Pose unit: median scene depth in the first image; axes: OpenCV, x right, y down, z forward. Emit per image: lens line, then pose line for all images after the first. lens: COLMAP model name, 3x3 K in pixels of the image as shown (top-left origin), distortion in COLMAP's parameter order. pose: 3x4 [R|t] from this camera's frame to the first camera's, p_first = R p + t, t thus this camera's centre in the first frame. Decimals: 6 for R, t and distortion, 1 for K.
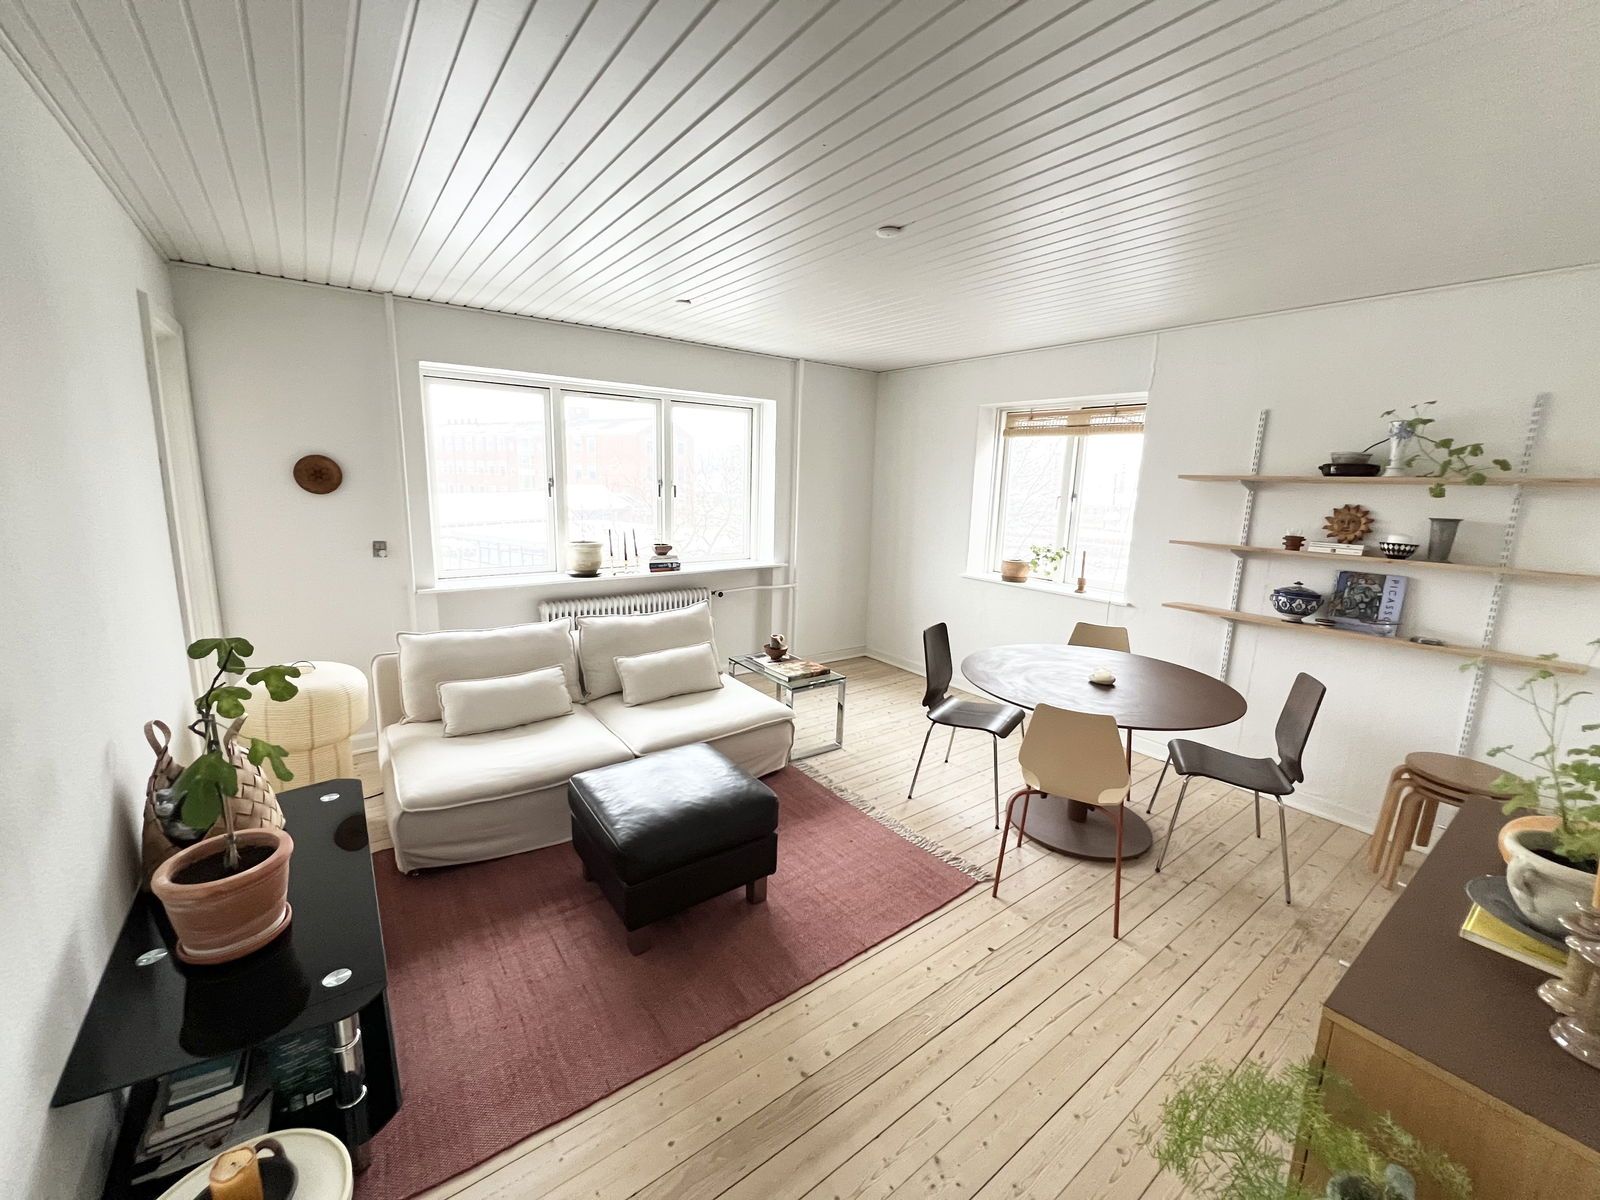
lens RADIAL K [[640.9, 0, 792.5], [0, 640.9, 595.4], [0, 0, 1]] dist [-0.003982, 0.000194]
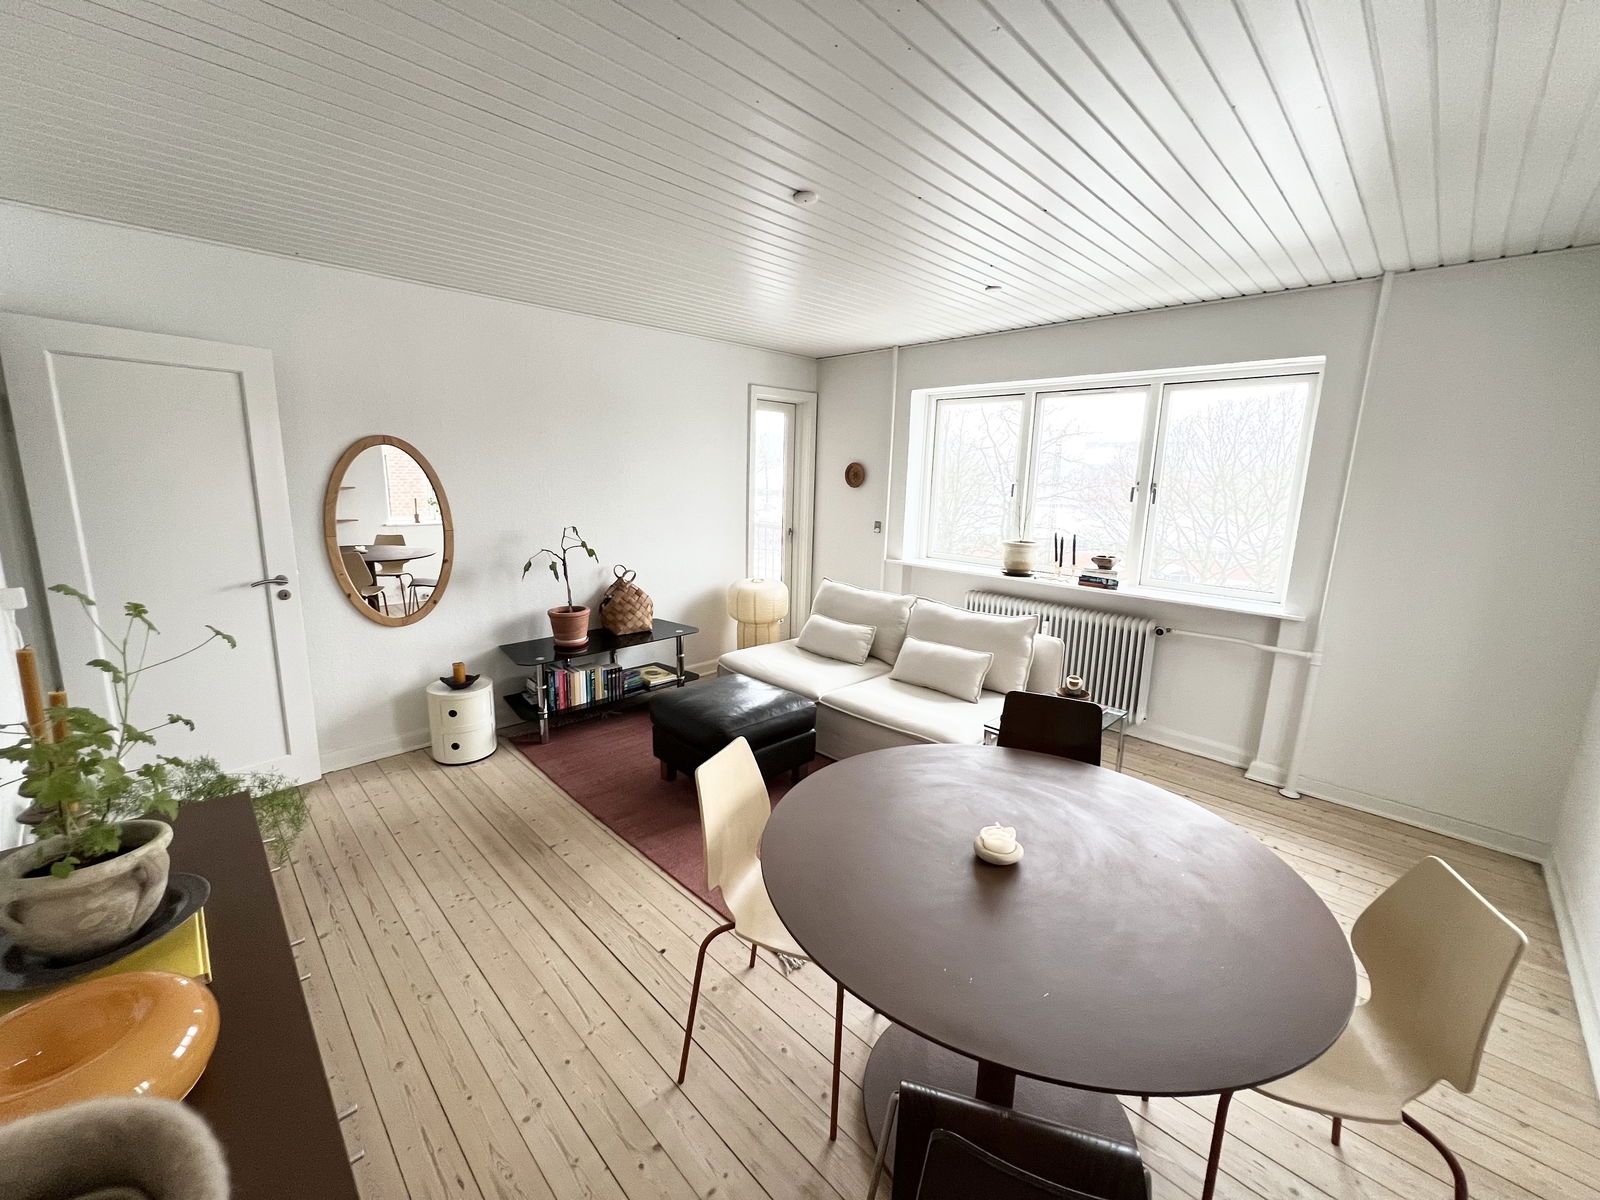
lens RADIAL K [[640.9, 0, 791.4], [0, 640.9, 594.2], [0, 0, 1]] dist [-0.003982, 0.000194]
pose [[0.137848, 0.162658, -0.977006, 0.709377], [-0.202382, 0.970236, 0.132977, -0.073365], [0.969556, 0.179398, 0.166664, 0.564336]]
